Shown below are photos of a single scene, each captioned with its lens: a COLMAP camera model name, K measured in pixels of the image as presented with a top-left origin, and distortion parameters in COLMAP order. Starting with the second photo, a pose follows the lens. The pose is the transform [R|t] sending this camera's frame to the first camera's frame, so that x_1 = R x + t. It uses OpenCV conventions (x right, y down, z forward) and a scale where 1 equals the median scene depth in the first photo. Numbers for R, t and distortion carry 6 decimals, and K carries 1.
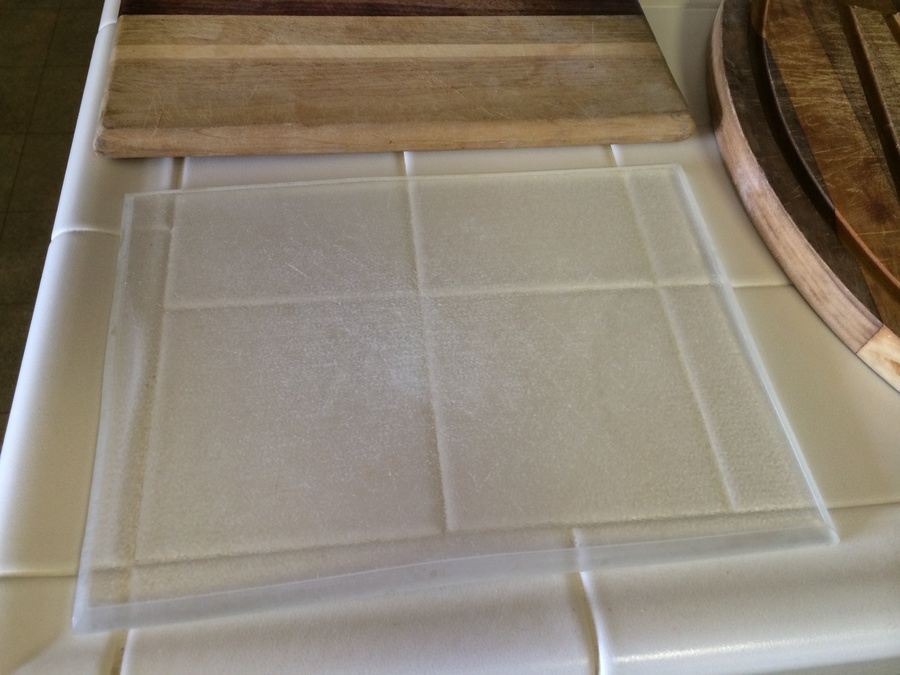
lens RADIAL K [[774.4, 0, 449.1], [0, 774.4, 332.1], [0, 0, 1]] dist [0.082228, -0.115819]
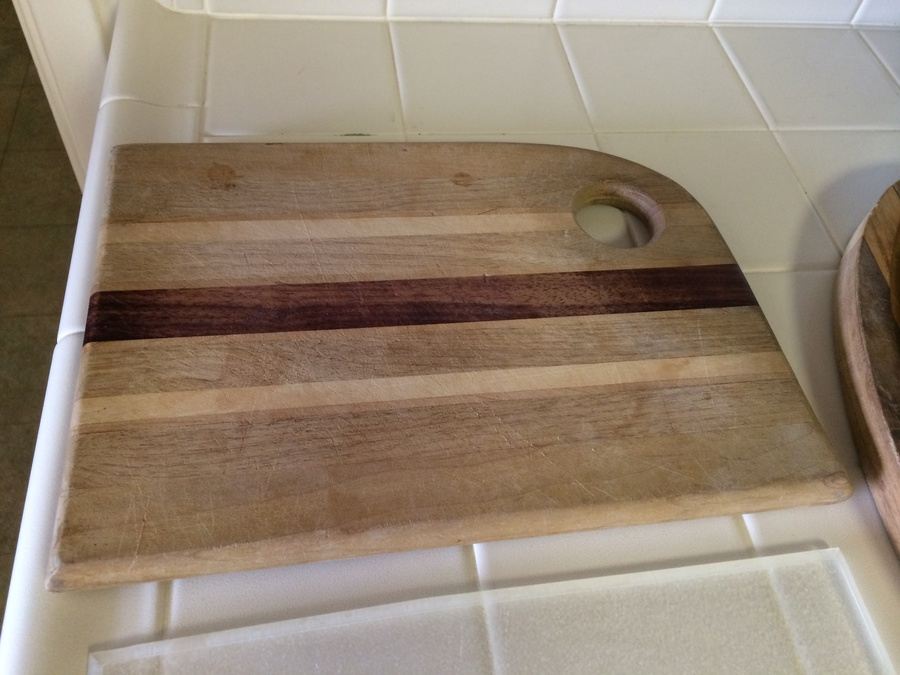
lens RADIAL K [[774.4, 0, 449.1], [0, 774.4, 332.1], [0, 0, 1]] dist [0.082228, -0.115819]
pose [[0.999248, -0.004488, 0.038519, -0.105356], [0.005574, 0.999589, -0.028118, -0.396044], [-0.038377, 0.028311, 0.998862, 0.247477]]
